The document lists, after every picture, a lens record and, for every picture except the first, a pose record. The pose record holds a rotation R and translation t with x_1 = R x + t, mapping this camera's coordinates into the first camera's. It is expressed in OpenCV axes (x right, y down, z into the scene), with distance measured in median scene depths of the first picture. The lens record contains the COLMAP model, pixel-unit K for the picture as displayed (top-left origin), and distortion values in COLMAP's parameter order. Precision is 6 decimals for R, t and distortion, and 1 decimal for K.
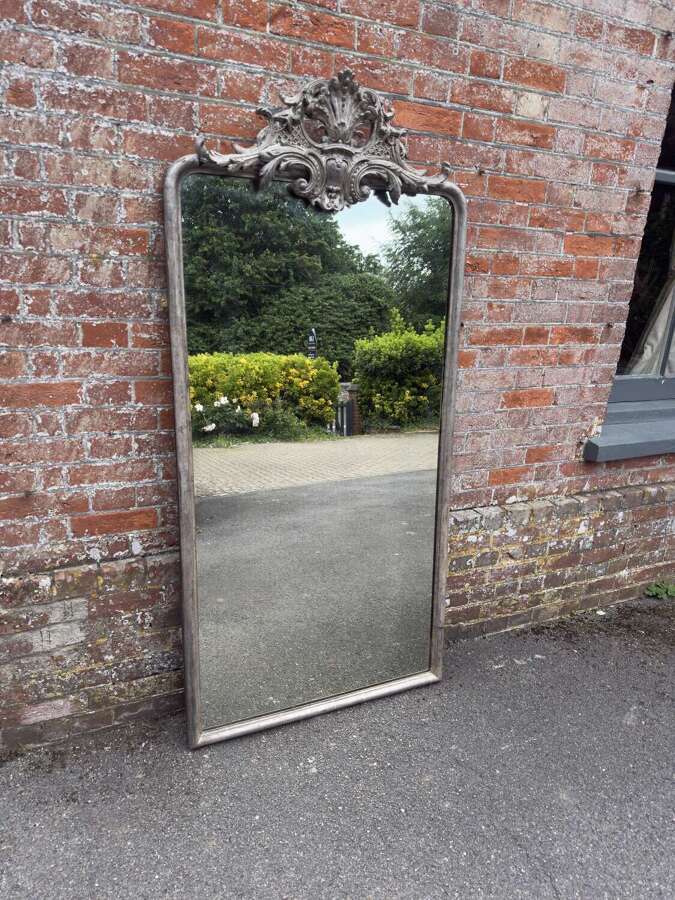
lens RADIAL K [[632.5, 0, 329.7], [0, 632.5, 448.7], [0, 0, 1]] dist [0.017904, -0.022816]
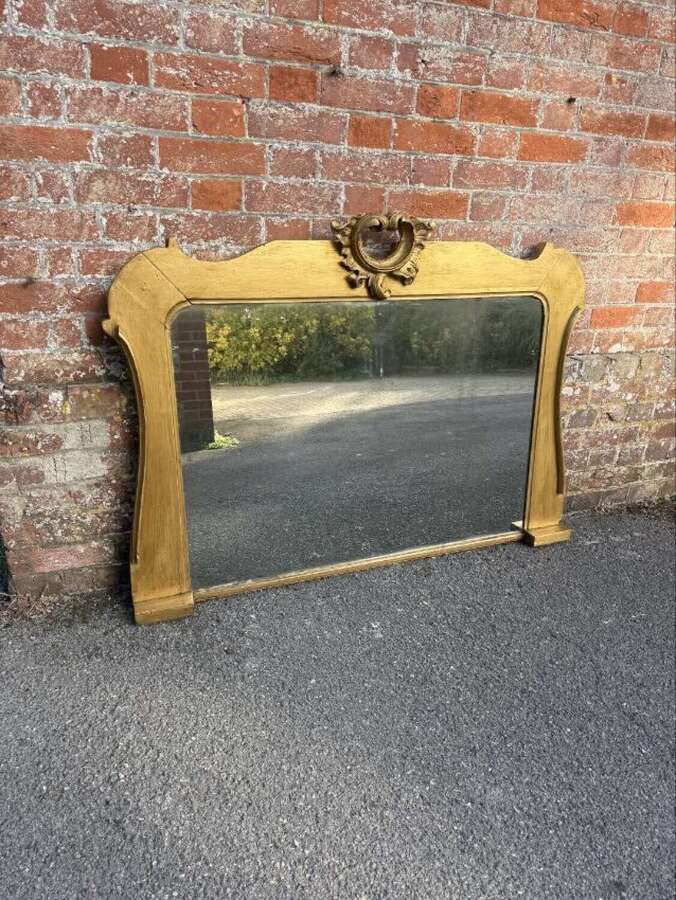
lens RADIAL K [[632.5, 0, 342.7], [0, 632.5, 449.4], [0, 0, 1]] dist [0.017904, -0.022816]
pose [[0.998669, 0.012570, -0.050020, -0.033923], [-0.008533, 0.996748, 0.080125, 0.190380], [0.050864, -0.079591, 0.995529, 0.179948]]
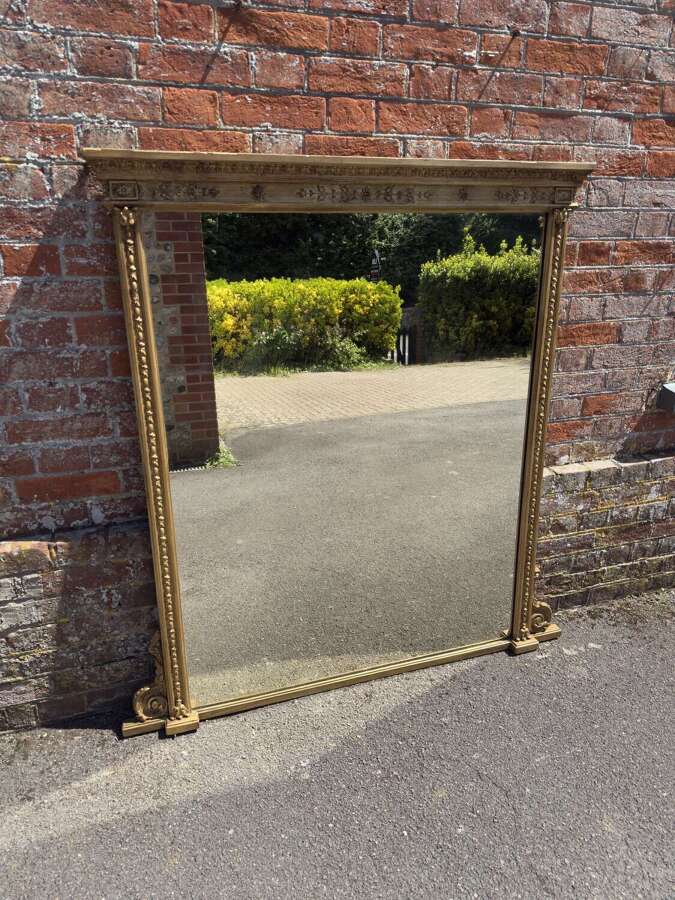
lens RADIAL K [[632.5, 0, 336.5], [0, 632.5, 448.4], [0, 0, 1]] dist [0.017904, -0.022816]
pose [[0.993223, -0.000731, -0.116220, 0.113852], [0.008568, 0.997720, 0.066946, 0.009613], [0.115906, -0.067488, 0.990965, 0.185470]]
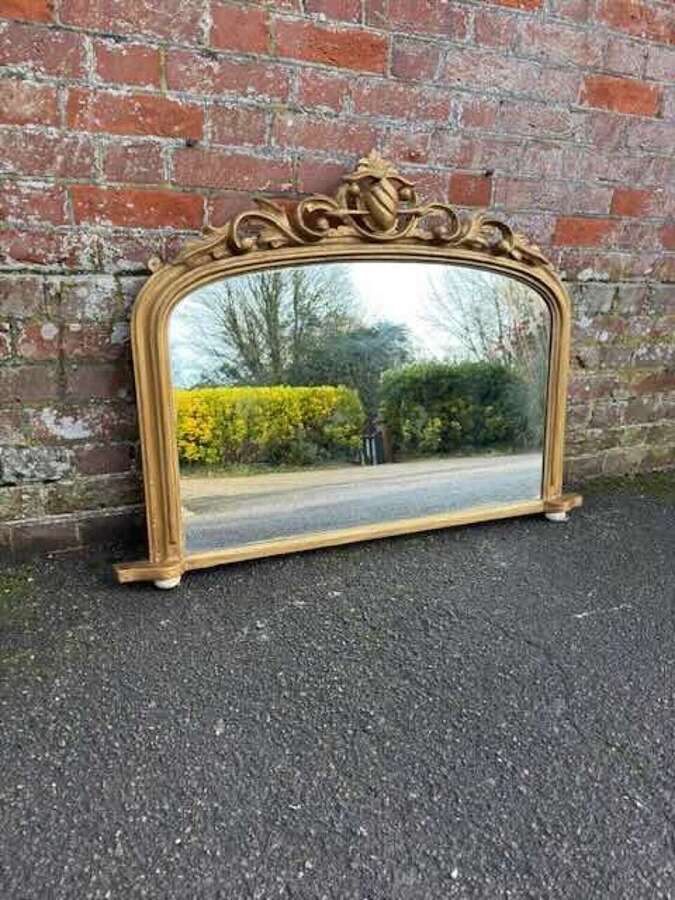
lens RADIAL K [[632.5, 0, 331.6], [0, 632.5, 452.8], [0, 0, 1]] dist [0.017904, -0.022816]
pose [[0.999692, 0.006911, -0.023820, 0.050282], [-0.005597, 0.998480, 0.054824, 0.295456], [0.024163, -0.054674, 0.998212, 0.410739]]
